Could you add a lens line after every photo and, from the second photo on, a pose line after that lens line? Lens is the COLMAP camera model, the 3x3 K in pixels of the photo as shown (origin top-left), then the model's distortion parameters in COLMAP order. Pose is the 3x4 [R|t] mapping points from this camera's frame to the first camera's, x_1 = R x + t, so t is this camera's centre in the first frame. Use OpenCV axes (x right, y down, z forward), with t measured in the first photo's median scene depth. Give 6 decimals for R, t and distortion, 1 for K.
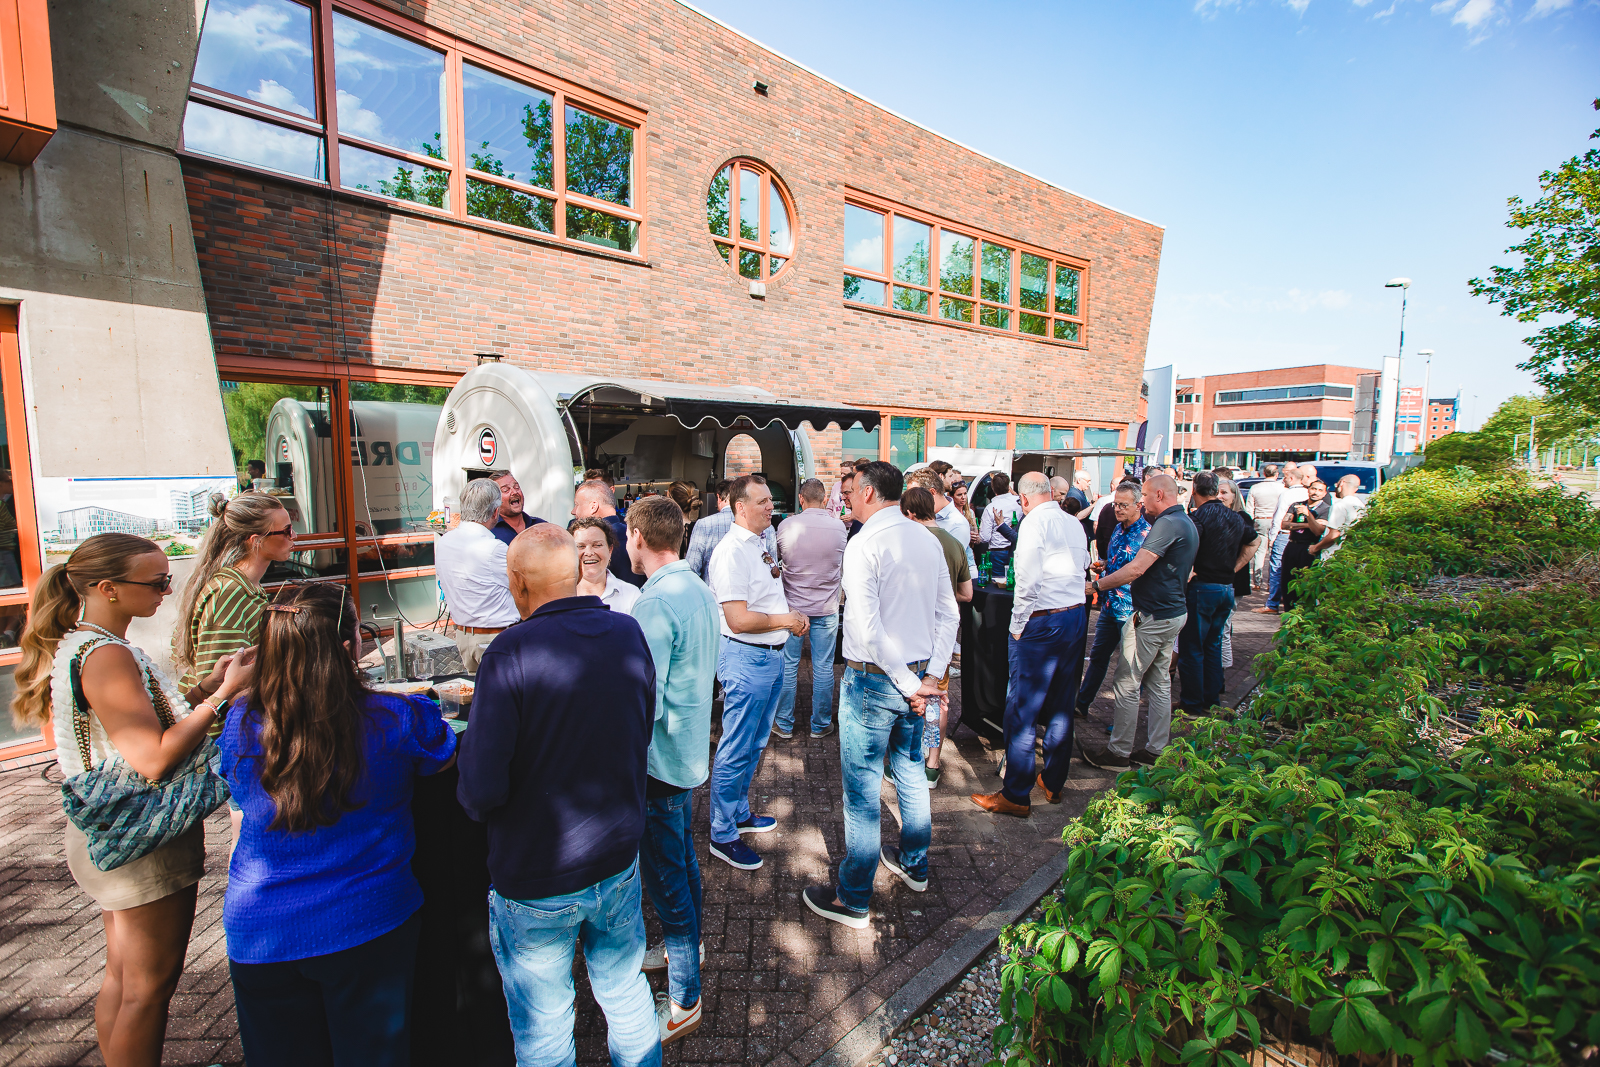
lens RADIAL K [[770.9, 0, 804.8], [0, 770.9, 519.5], [0, 0, 1]] dist [-0.010543, 0.001515]
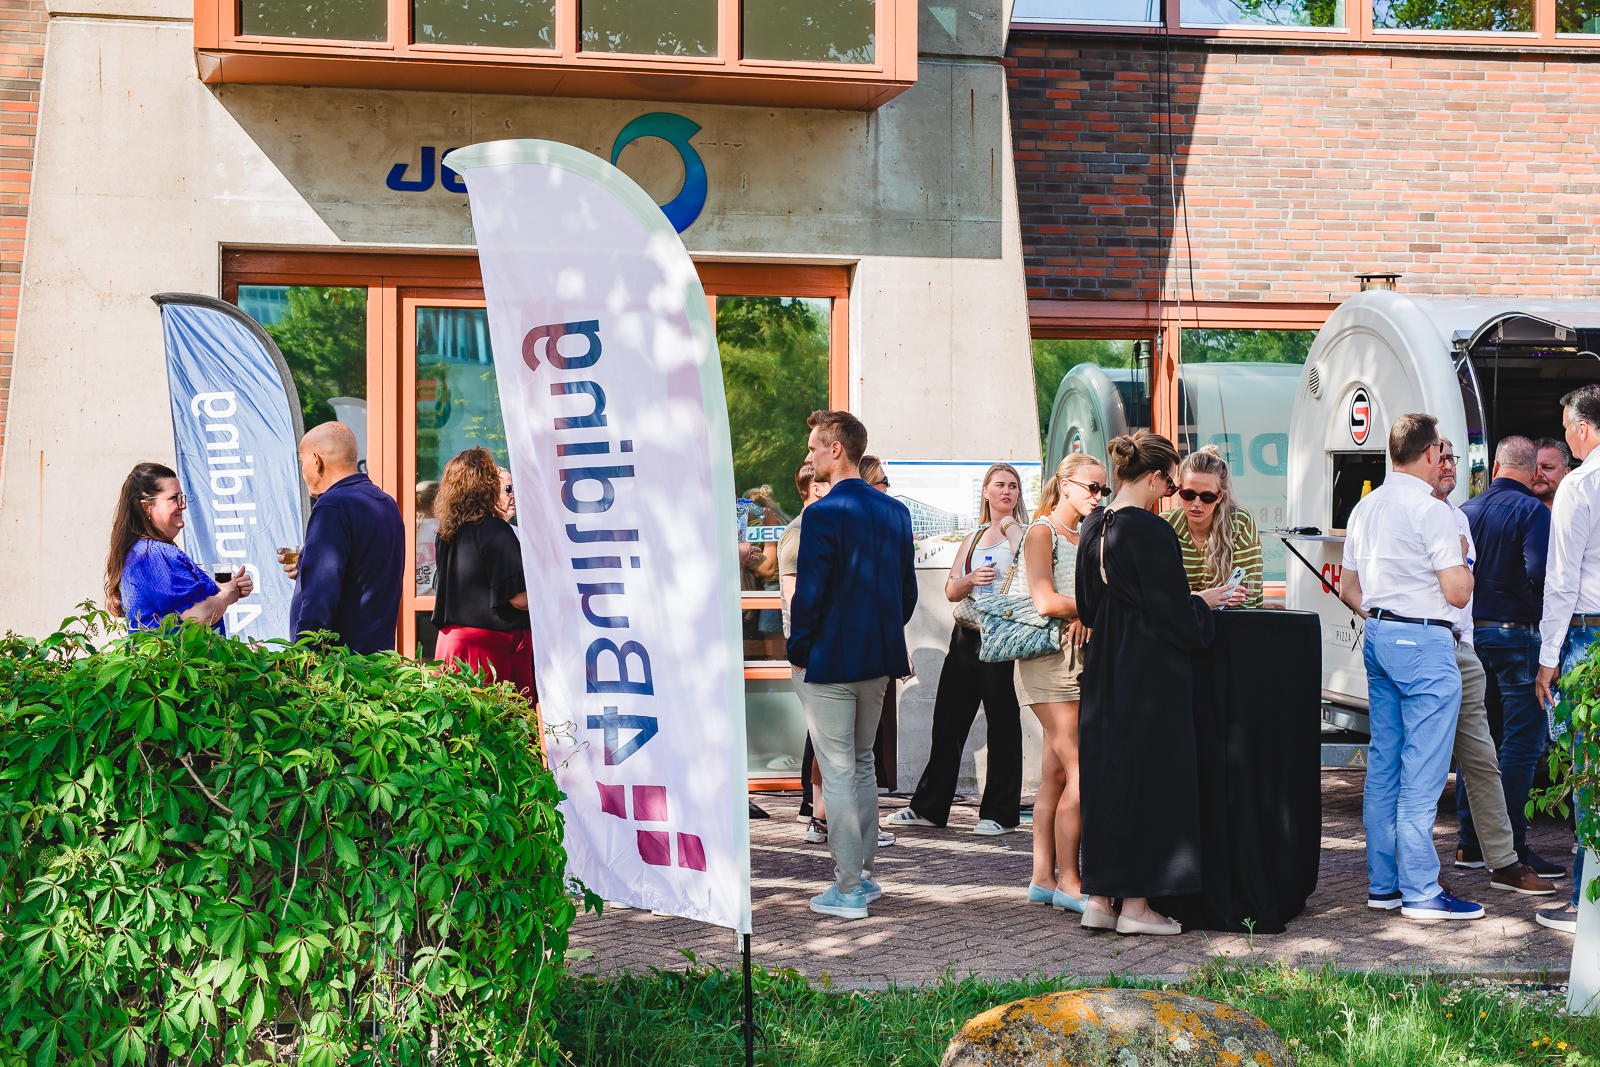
lens RADIAL K [[2381.3, 0, 803.7], [0, 2381.3, 530.5], [0, 0, 1]] dist [0.082017, 0.000000]
pose [[0.772788, -0.000194, -0.634664, 0.425139], [-0.051095, 0.996735, -0.062521, 0.126637], [0.632604, 0.080744, 0.770255, -0.713773]]
